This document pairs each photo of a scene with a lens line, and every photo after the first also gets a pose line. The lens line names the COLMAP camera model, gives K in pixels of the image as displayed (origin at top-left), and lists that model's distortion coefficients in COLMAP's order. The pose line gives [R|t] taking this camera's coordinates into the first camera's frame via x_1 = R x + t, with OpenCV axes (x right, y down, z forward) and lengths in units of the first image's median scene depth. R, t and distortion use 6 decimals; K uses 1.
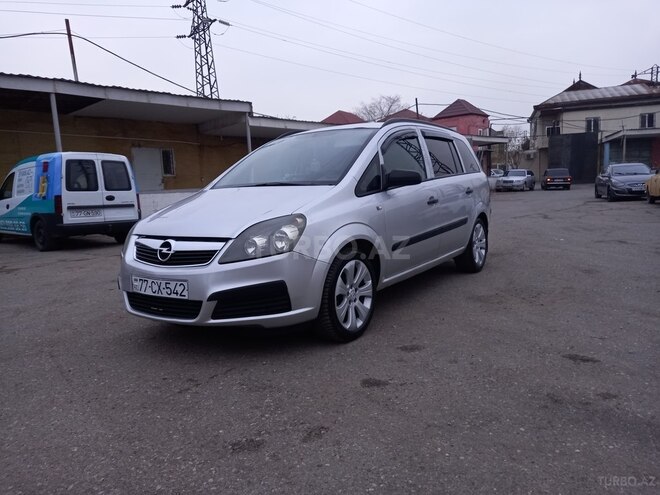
lens RADIAL K [[483.8, 0, 330.0], [0, 483.8, 247.5], [0, 0, 1]] dist [0.068308, -0.060473]
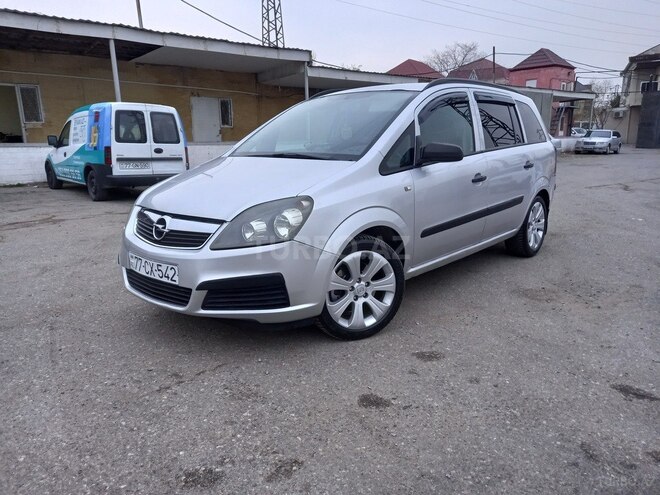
lens RADIAL K [[483.8, 0, 330.0], [0, 483.8, 247.5], [0, 0, 1]] dist [0.068308, -0.060473]
pose [[0.990469, 0.063484, -0.122236, 0.054361], [-0.051500, 0.993772, 0.098818, -0.039447], [0.127748, -0.091581, 0.987570, 0.086336]]
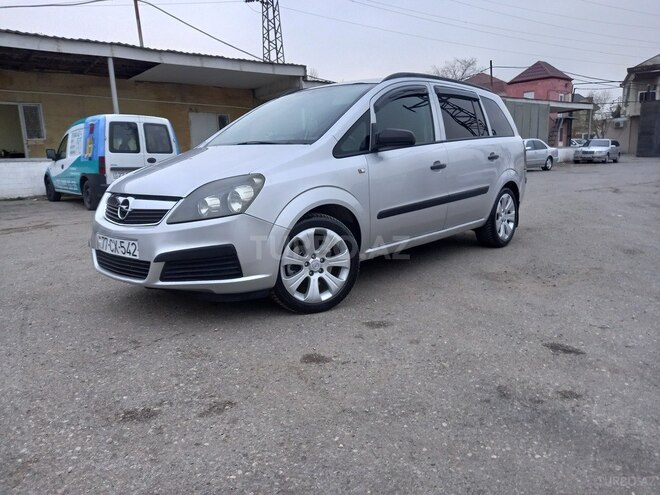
lens RADIAL K [[485.8, 0, 328.8], [0, 485.8, 245.7], [0, 0, 1]] dist [0.078368, -0.076505]
pose [[0.989110, 0.043140, -0.140713, 0.125621], [-0.035046, 0.997613, 0.059501, 0.004962], [0.142944, -0.053922, 0.988261, 0.055314]]
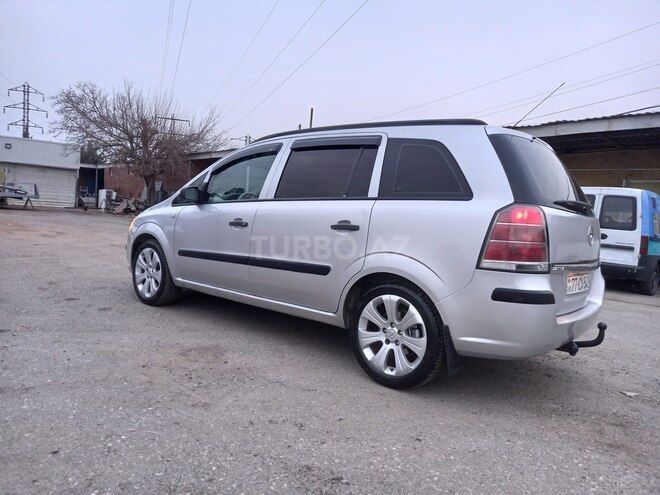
lens RADIAL K [[478.0, 0, 330.3], [0, 478.0, 244.6], [0, 0, 1]] dist [0.076332, -0.058798]
pose [[-0.112956, 0.093798, -0.989163, 0.920196], [-0.196458, 0.973772, 0.114773, -0.165292], [0.973984, 0.207293, -0.091566, 1.088801]]
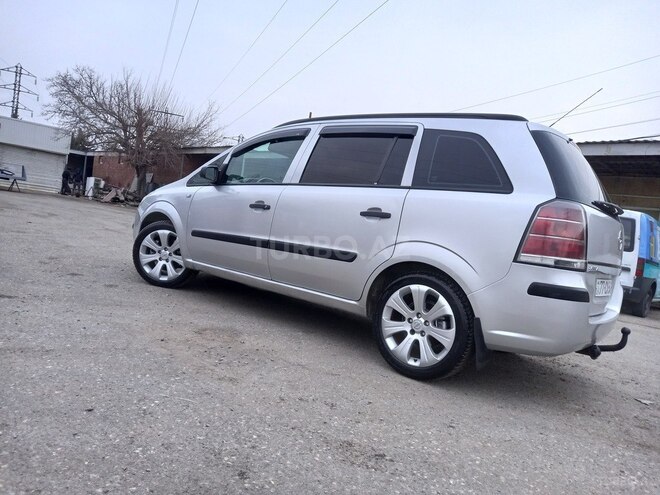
lens RADIAL K [[480.7, 0, 330.0], [0, 480.7, 247.5], [0, 0, 1]] dist [0.064246, -0.046829]
pose [[-0.086442, 0.075067, -0.993425, 0.921846], [-0.270543, 0.957917, 0.095925, -0.122051], [0.958819, 0.277057, -0.062495, 1.039916]]
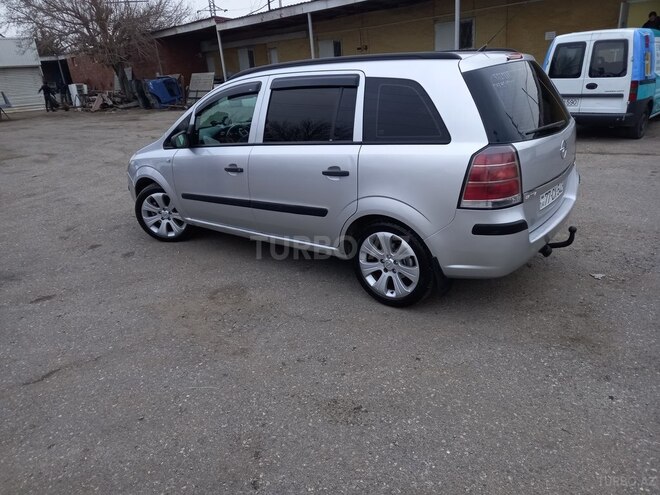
lens RADIAL K [[478.0, 0, 330.3], [0, 478.0, 244.6], [0, 0, 1]] dist [0.076332, -0.058798]
pose [[-0.076380, 0.390466, -0.917444, 0.952777], [-0.058496, 0.916792, 0.395058, -0.292376], [0.995361, 0.083841, -0.047184, 1.078440]]
